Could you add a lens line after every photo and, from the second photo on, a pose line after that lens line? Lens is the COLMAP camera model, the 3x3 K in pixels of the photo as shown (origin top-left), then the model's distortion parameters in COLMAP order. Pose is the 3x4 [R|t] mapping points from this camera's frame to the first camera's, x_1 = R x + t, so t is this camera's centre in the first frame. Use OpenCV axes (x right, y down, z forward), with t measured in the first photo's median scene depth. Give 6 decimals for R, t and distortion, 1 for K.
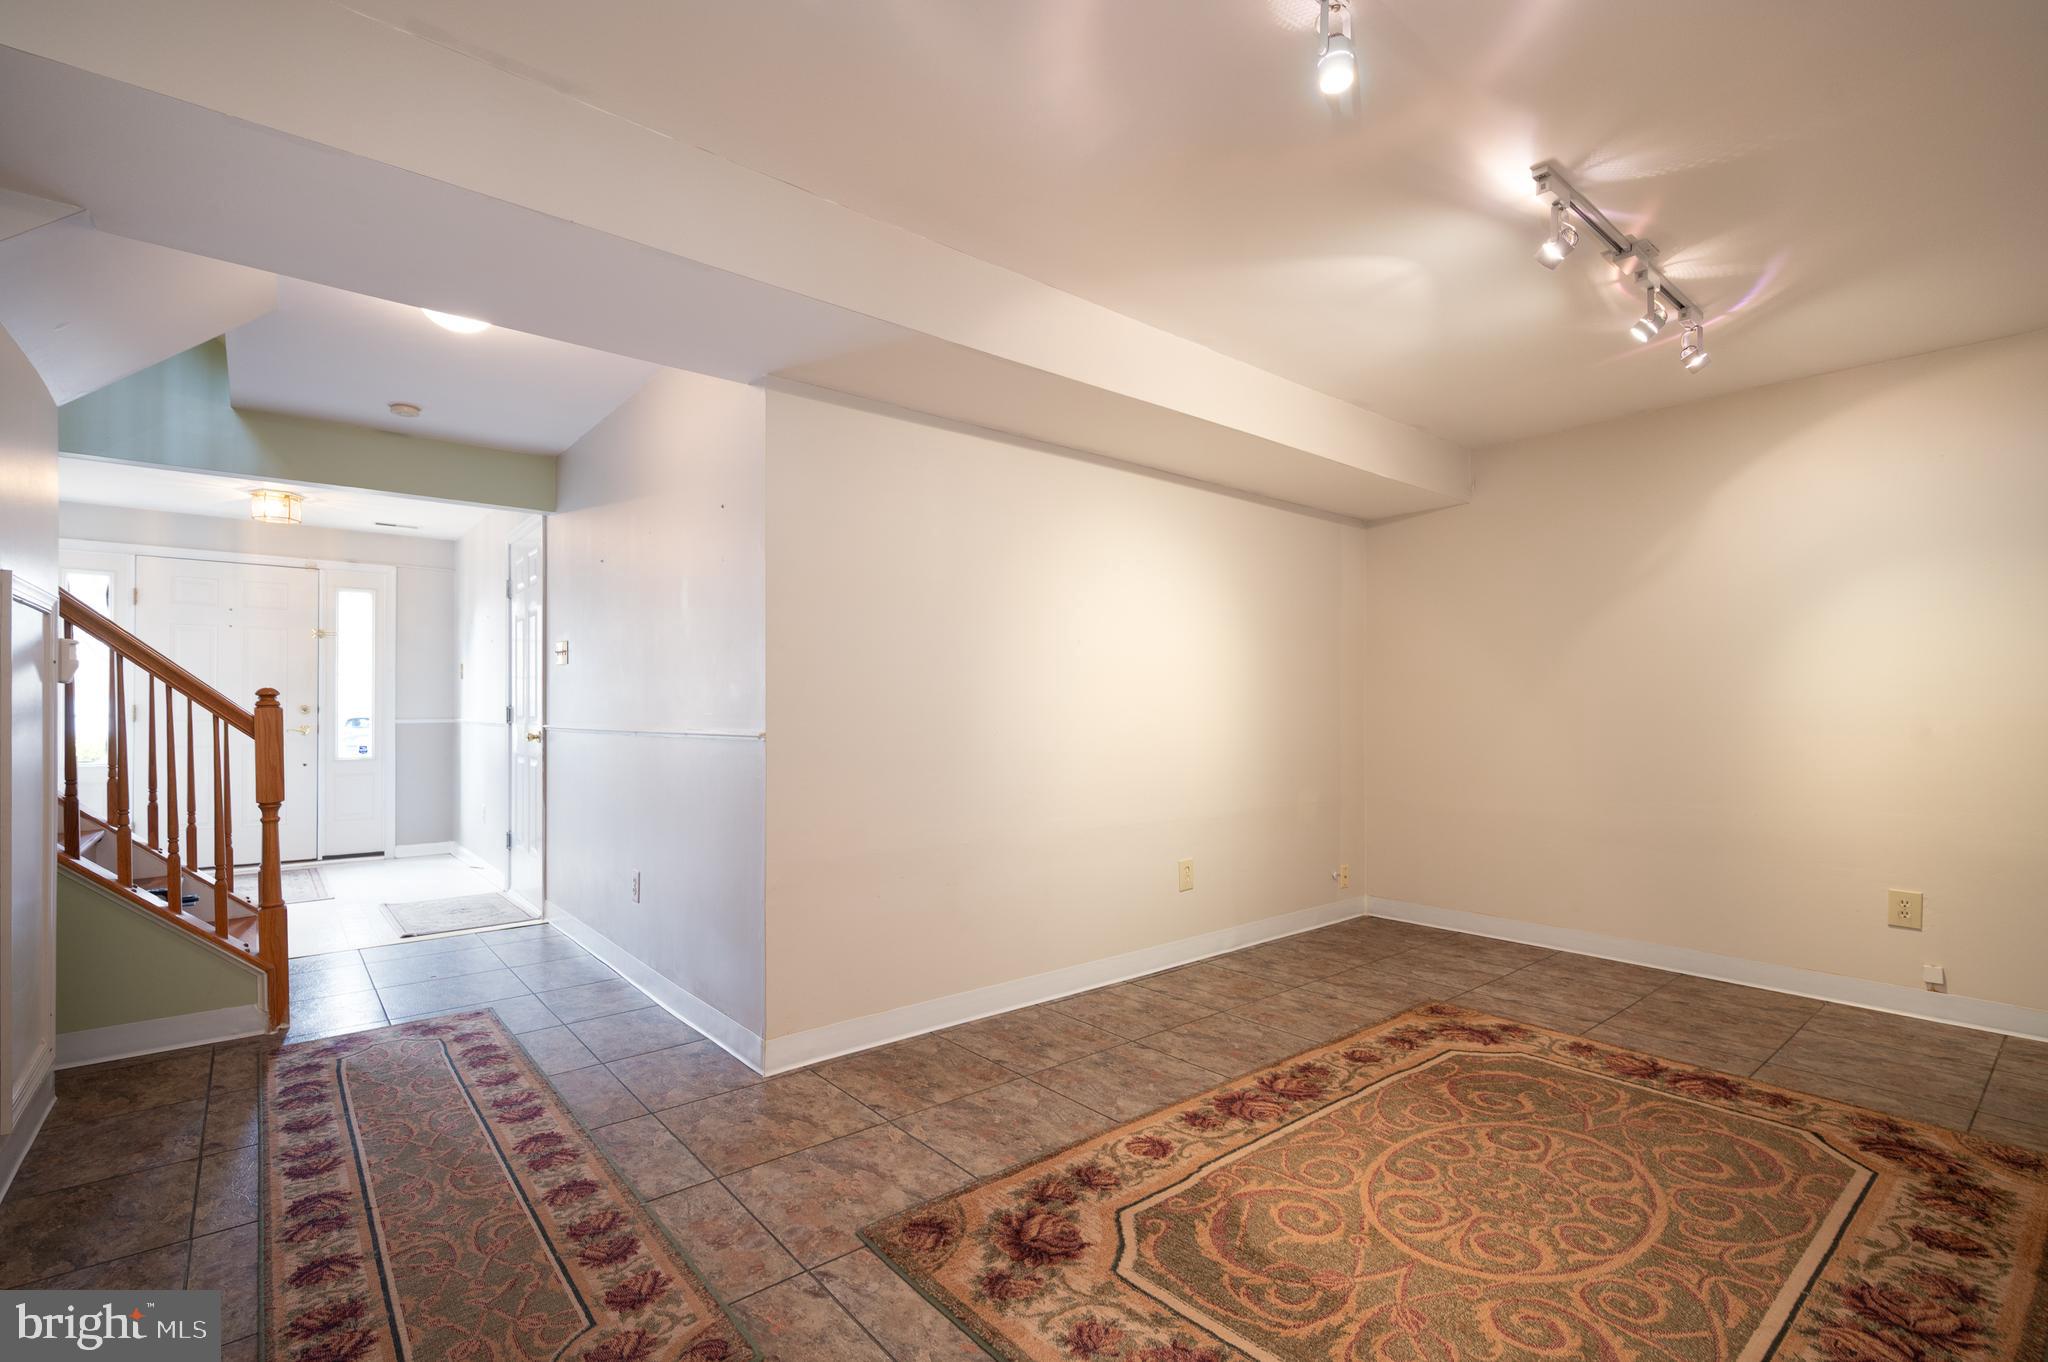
lens RADIAL K [[928.7, 0, 1025.6], [0, 928.7, 701.8], [0, 0, 1]] dist [0.000109, -0.000015]
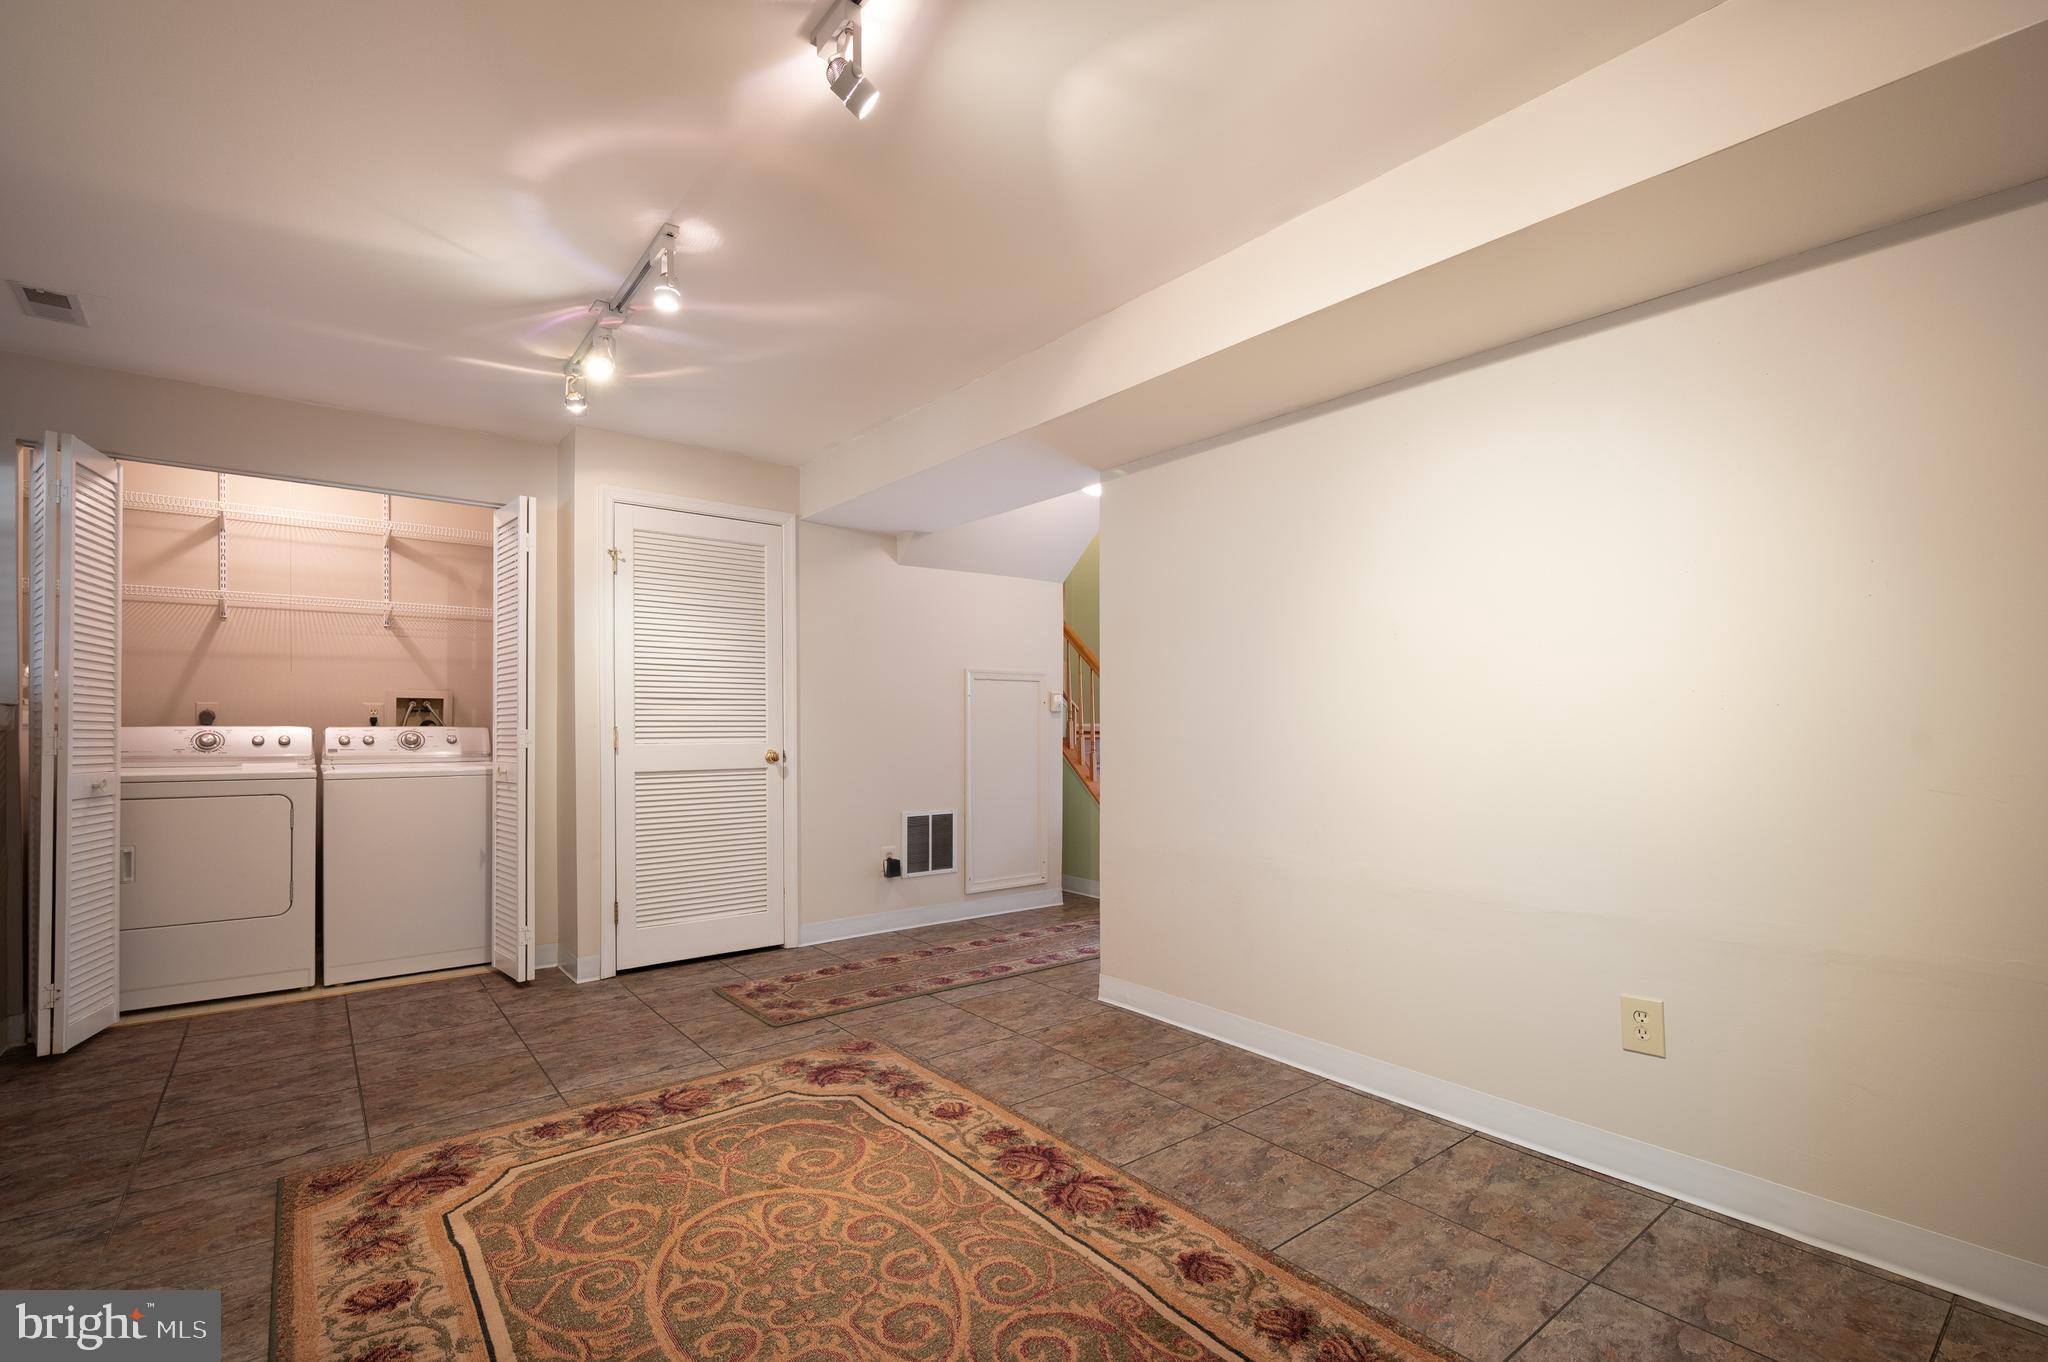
lens RADIAL K [[912.3, 0, 1025.3], [0, 912.3, 721.0], [0, 0, 1]] dist [-0.001696, -0.000083]
pose [[-0.020077, -0.001301, -0.999798, 1.180926], [0.006539, 0.999978, -0.001432, 0.006720], [0.999777, -0.006567, -0.020068, 1.059875]]
